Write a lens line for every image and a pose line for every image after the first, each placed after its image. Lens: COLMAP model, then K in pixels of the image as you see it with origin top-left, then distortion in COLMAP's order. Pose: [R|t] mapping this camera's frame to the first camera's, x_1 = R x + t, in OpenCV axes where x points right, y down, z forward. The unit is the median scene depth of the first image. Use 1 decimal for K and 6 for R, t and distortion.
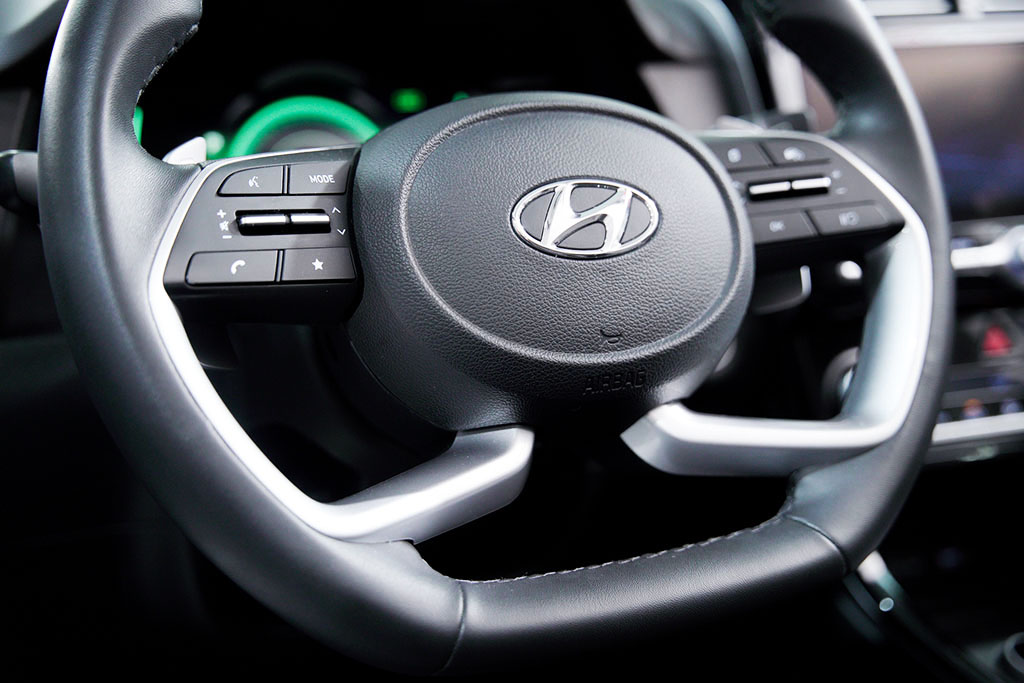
lens RADIAL K [[1274.0, 0, 512.0], [0, 1274.0, 341.5], [0, 0, 1]] dist [0.021331, 0.000462]
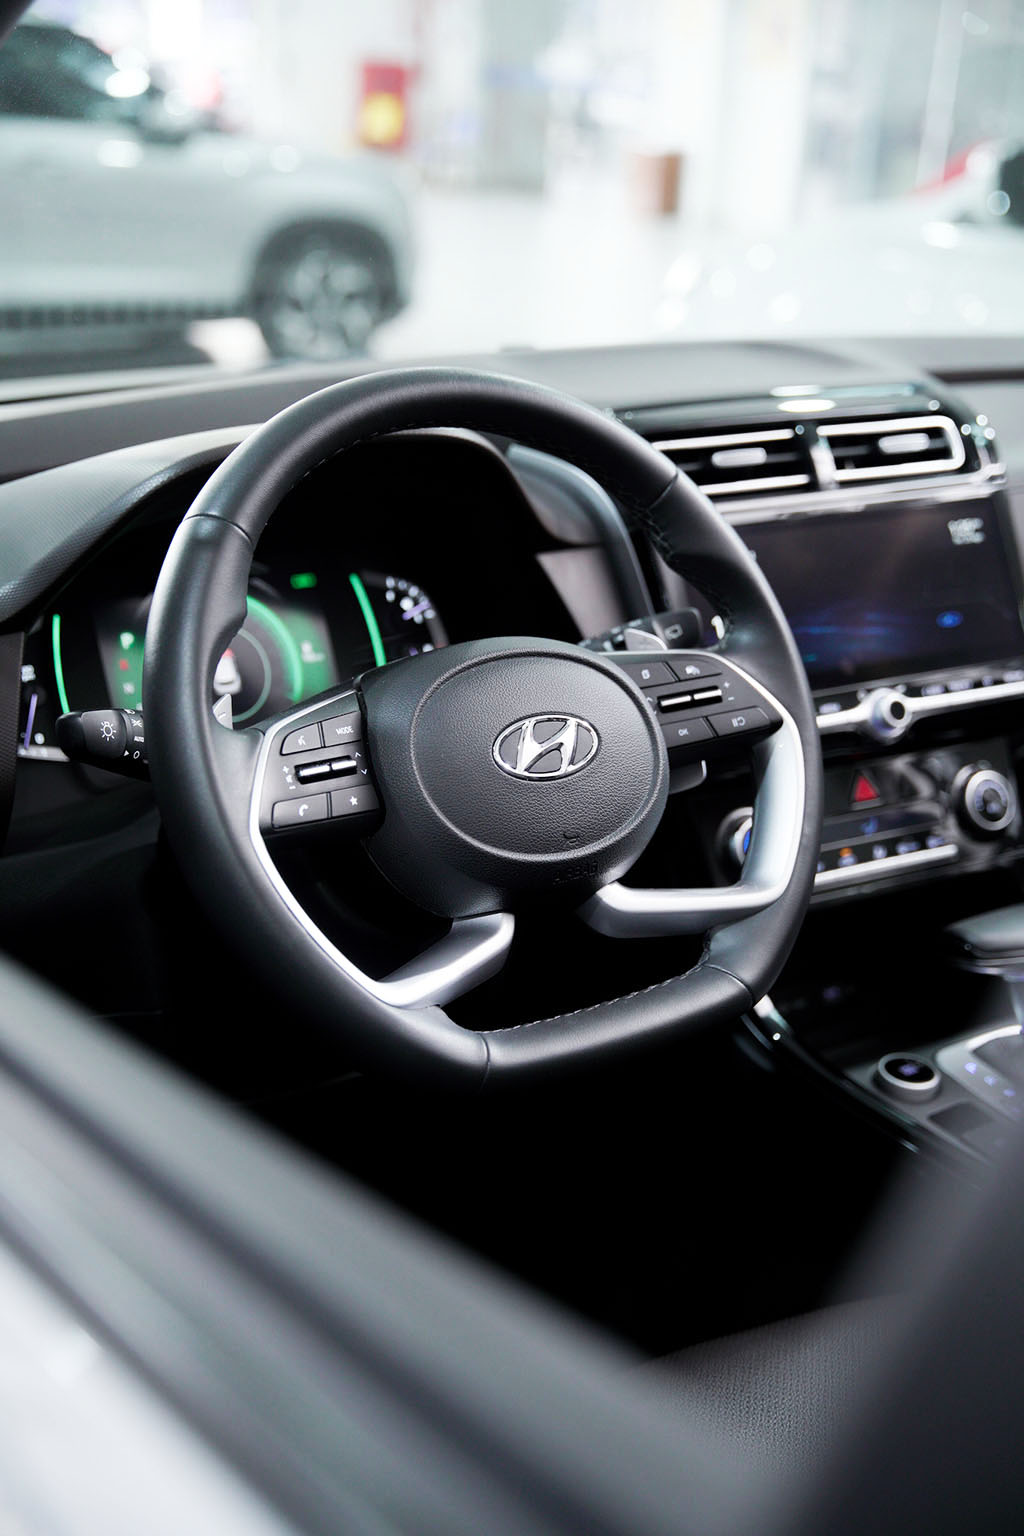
lens RADIAL K [[1963.9, 0, 512.0], [0, 1963.9, 768.0], [0, 0, 1]] dist [-0.010806, 0.000574]
pose [[0.985231, -0.057601, 0.161253, -0.287078], [0.052576, 0.997994, 0.035259, -0.142288], [-0.162960, -0.026260, 0.986283, -0.922484]]
